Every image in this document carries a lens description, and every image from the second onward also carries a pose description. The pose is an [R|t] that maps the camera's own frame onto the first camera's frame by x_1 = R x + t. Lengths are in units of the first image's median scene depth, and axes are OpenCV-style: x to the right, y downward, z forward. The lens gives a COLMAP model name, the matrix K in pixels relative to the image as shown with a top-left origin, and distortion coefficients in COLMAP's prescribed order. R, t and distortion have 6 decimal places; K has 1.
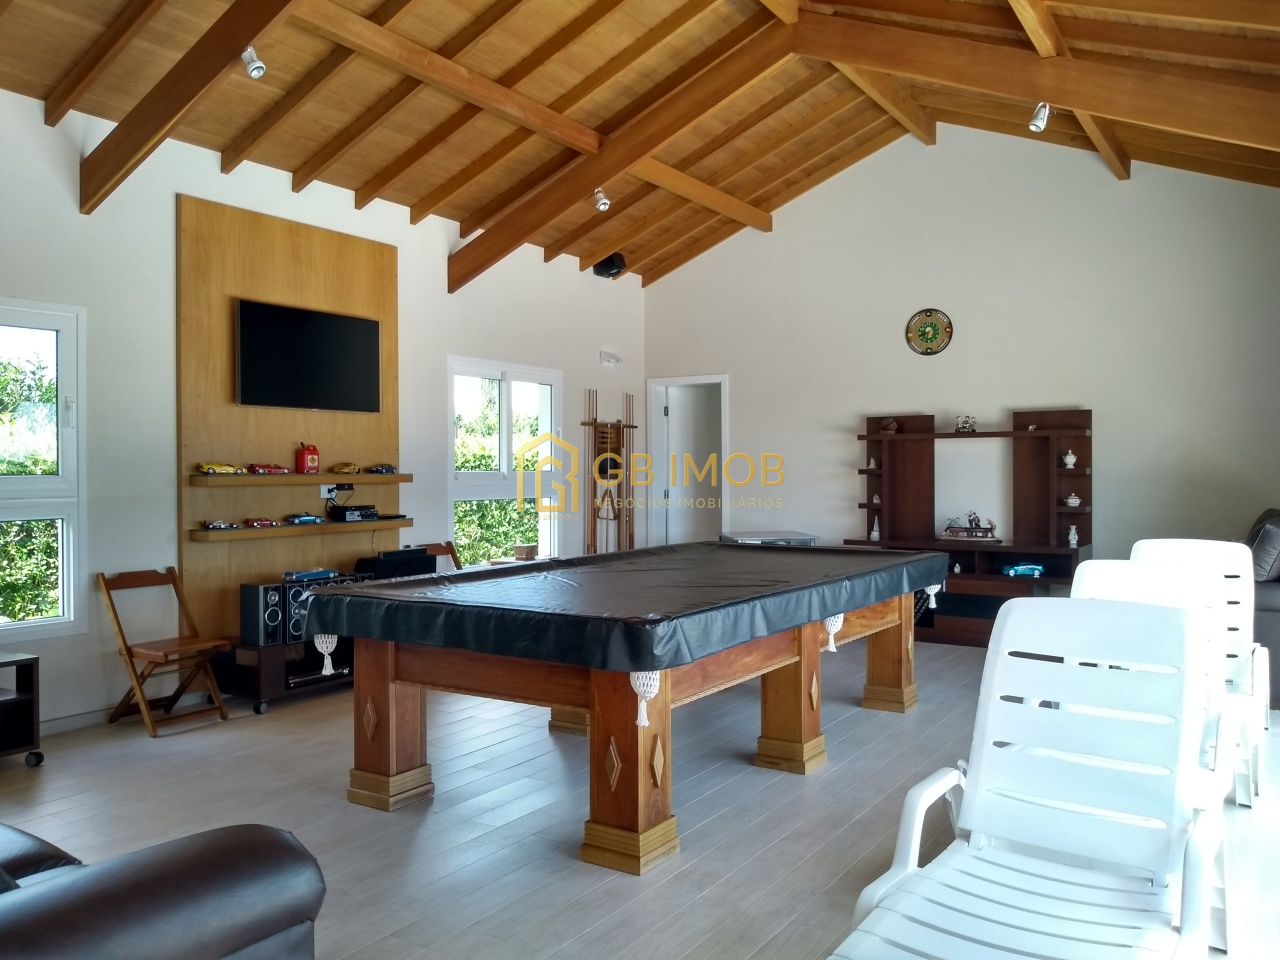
lens RADIAL K [[1016.8, 0, 641.5], [0, 1016.8, 482.0], [0, 0, 1]] dist [0.010065, -0.032196]
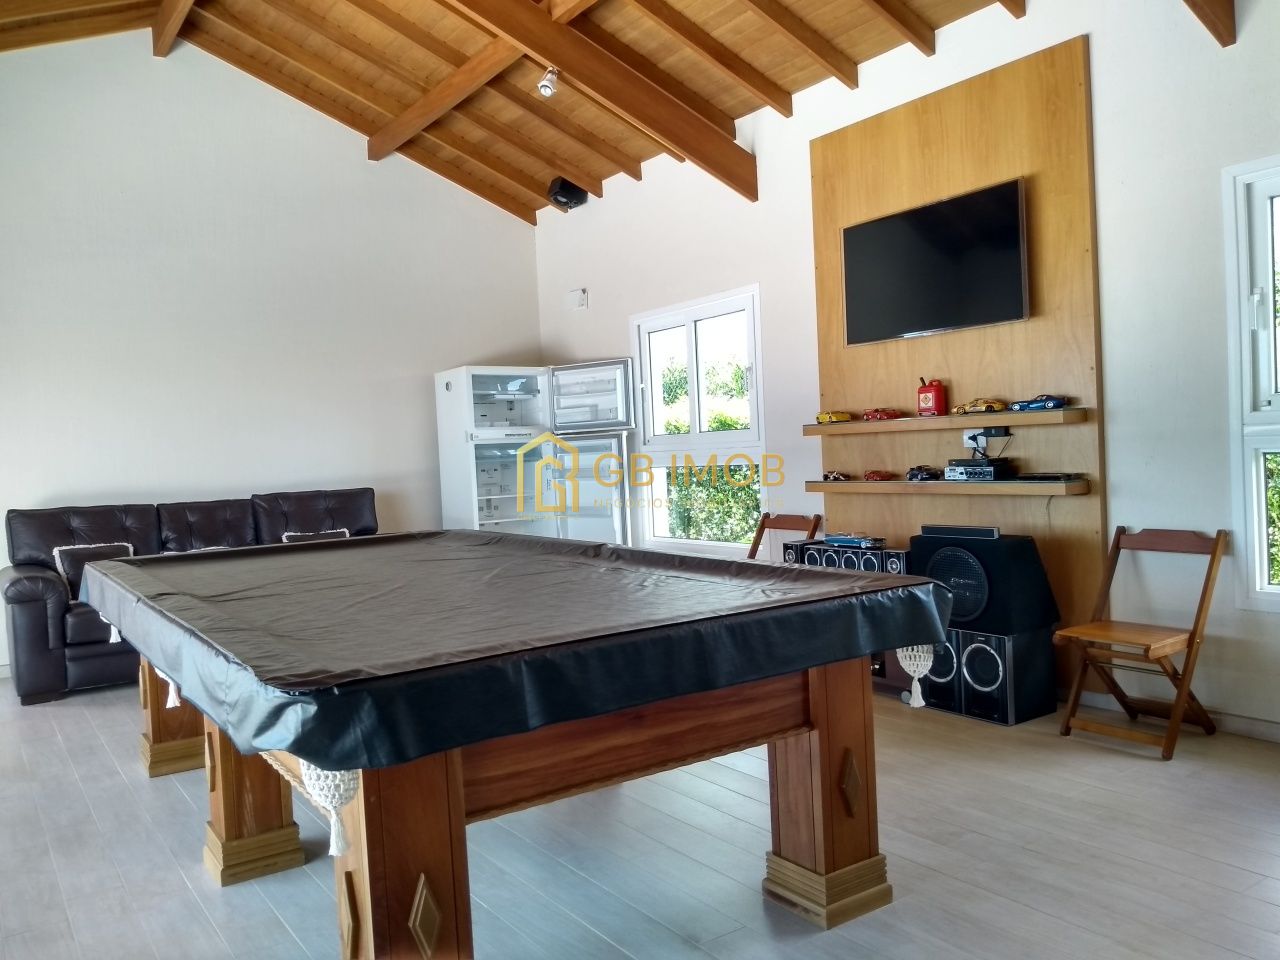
lens RADIAL K [[1016.8, 0, 642.9], [0, 1016.8, 475.5], [0, 0, 1]] dist [0.010065, -0.032196]
pose [[-0.389916, 0.065974, -0.918484, 0.450623], [0.050674, 0.997456, 0.050134, -0.012560], [0.919455, -0.026995, -0.392267, 1.021320]]
